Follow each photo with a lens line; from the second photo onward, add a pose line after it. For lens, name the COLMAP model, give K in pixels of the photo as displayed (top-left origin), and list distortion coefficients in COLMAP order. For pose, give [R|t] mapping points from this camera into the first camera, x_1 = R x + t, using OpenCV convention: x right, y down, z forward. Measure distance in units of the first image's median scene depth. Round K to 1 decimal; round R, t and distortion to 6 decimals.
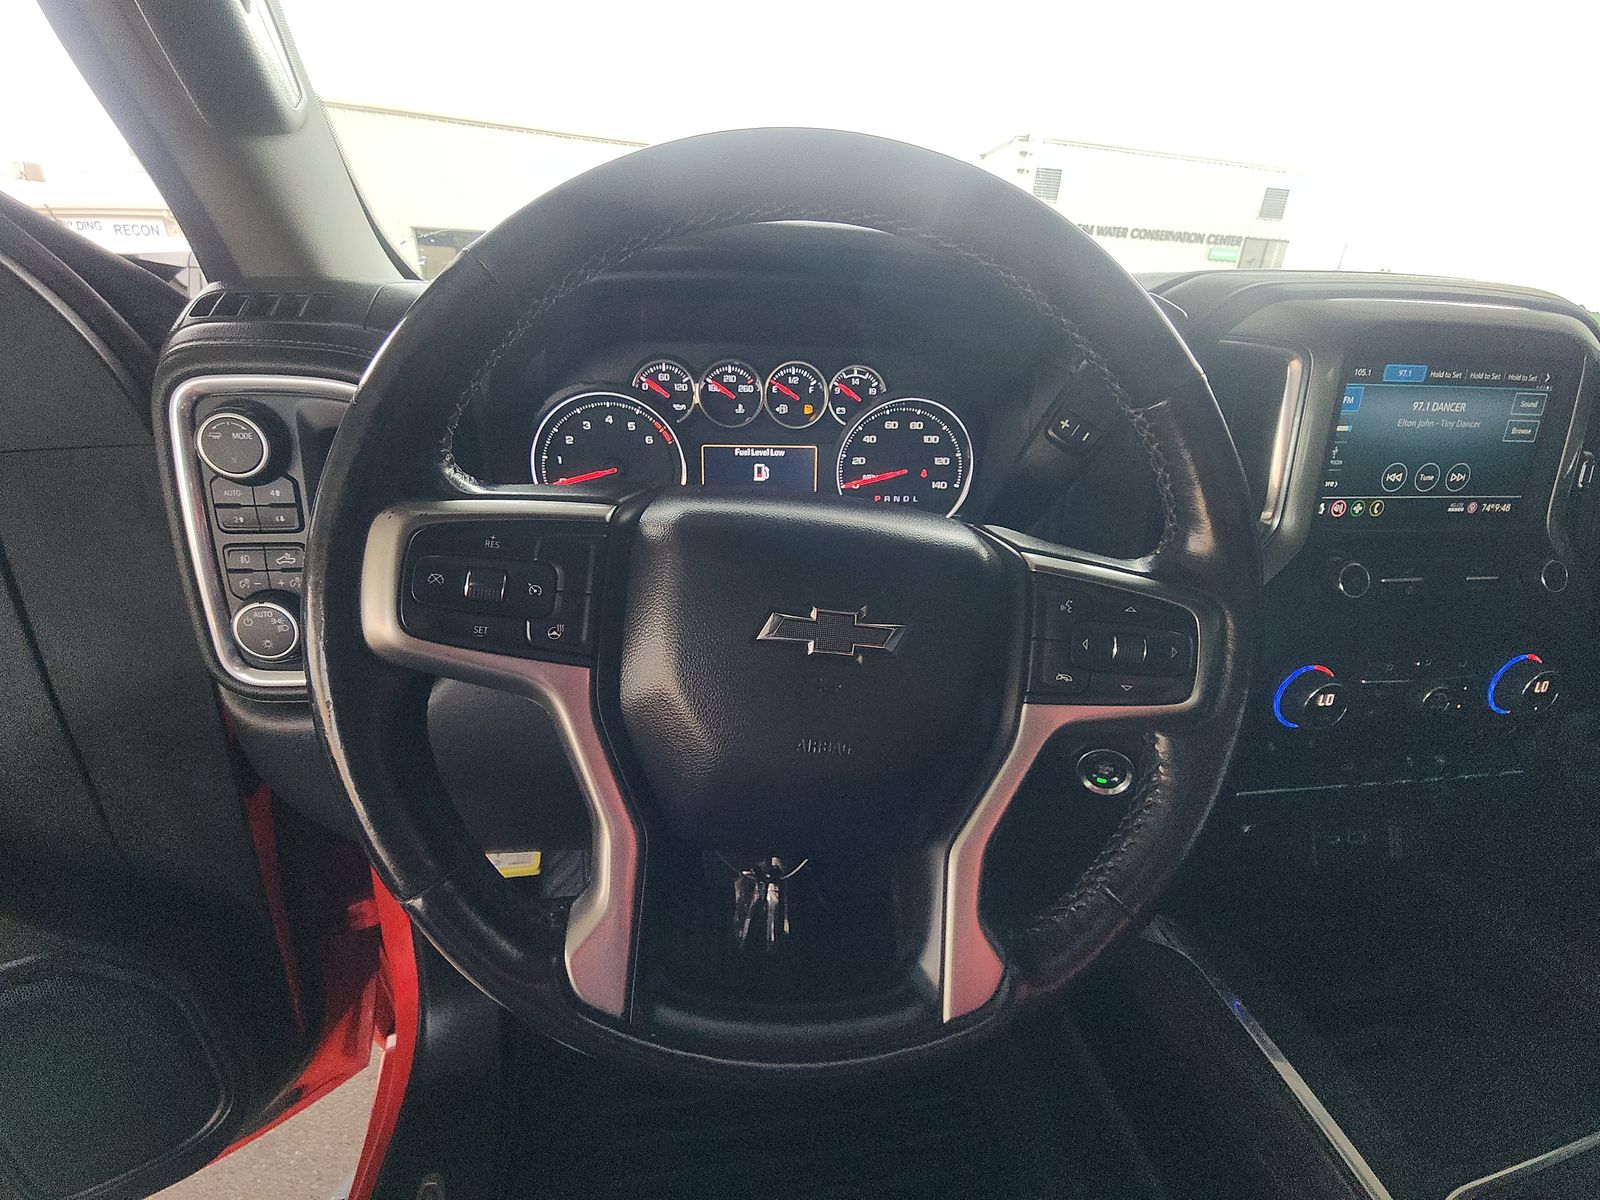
lens RADIAL K [[656.1, 0, 800.0], [0, 656.1, 600.0], [0, 0, 1]] dist [0.019136, -0.014236]
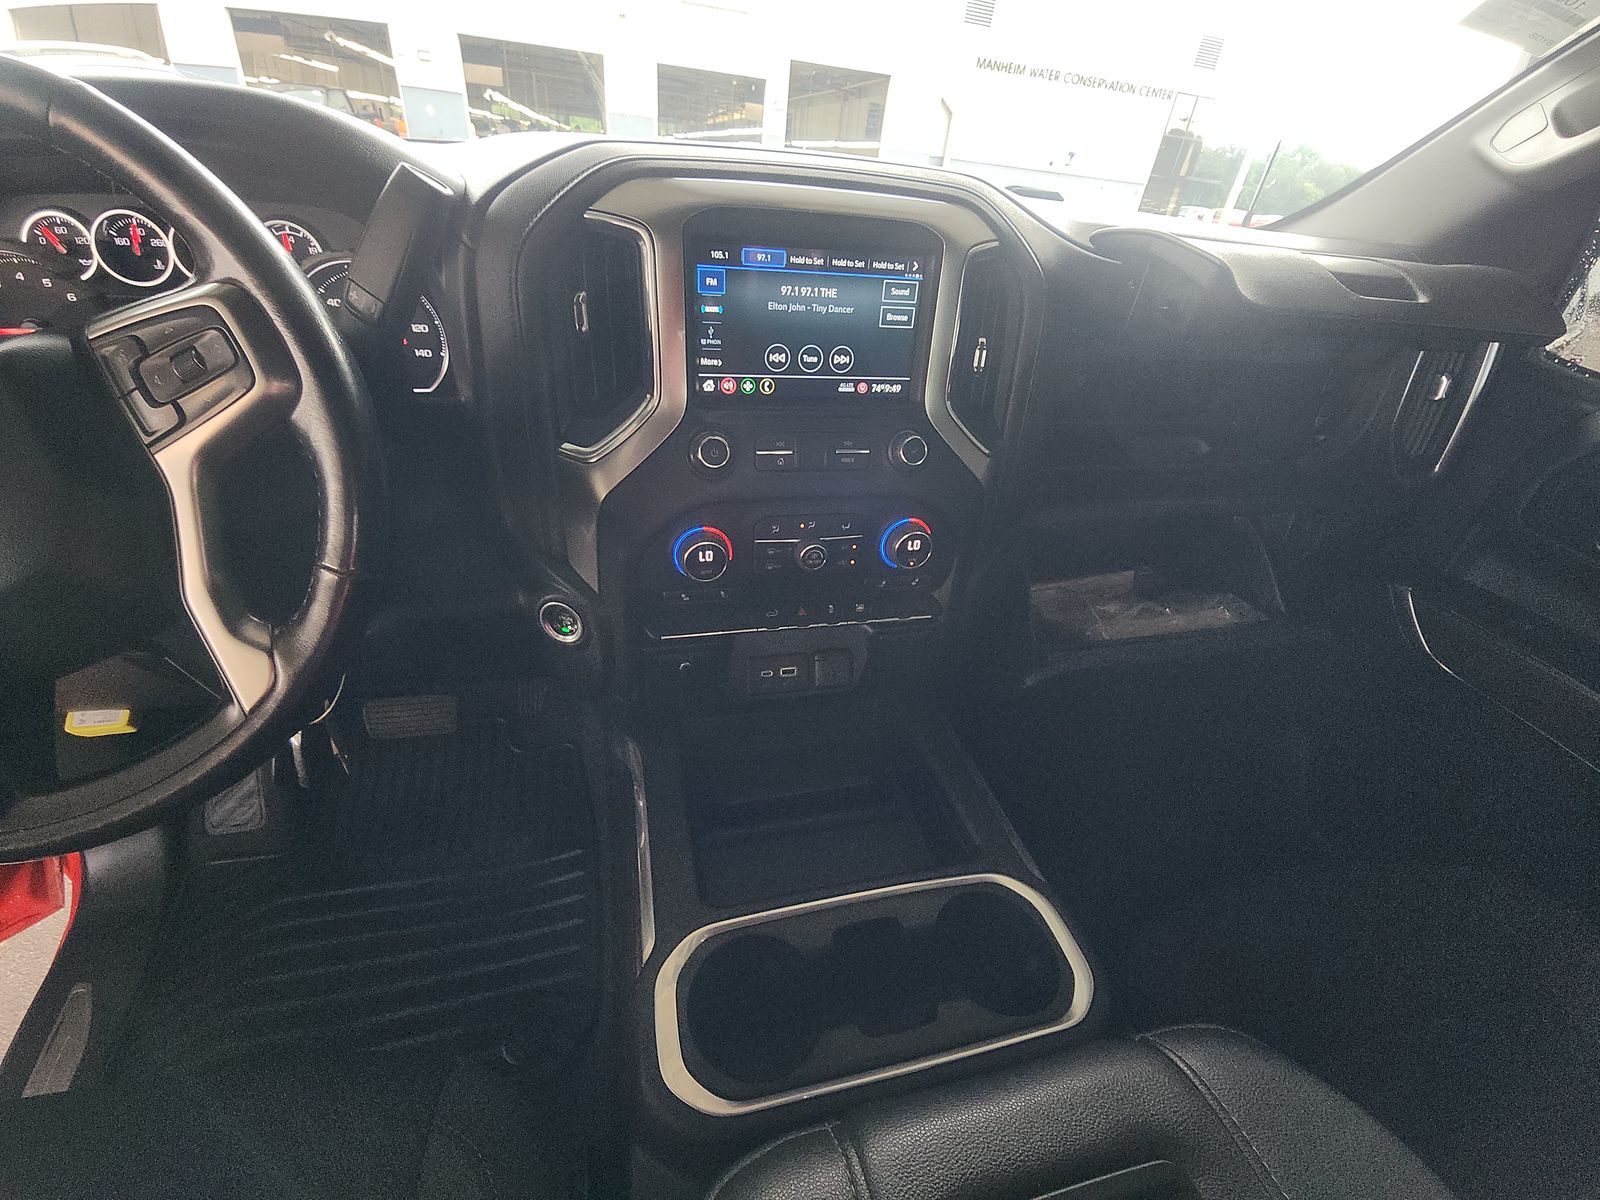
lens RADIAL K [[656.1, 0, 800.0], [0, 656.1, 600.0], [0, 0, 1]] dist [0.019136, -0.014236]
pose [[0.993336, -0.013761, 0.114426, 0.740991], [-0.007662, 0.982764, 0.184706, 0.010451], [-0.114996, -0.184352, 0.976110, -0.156011]]
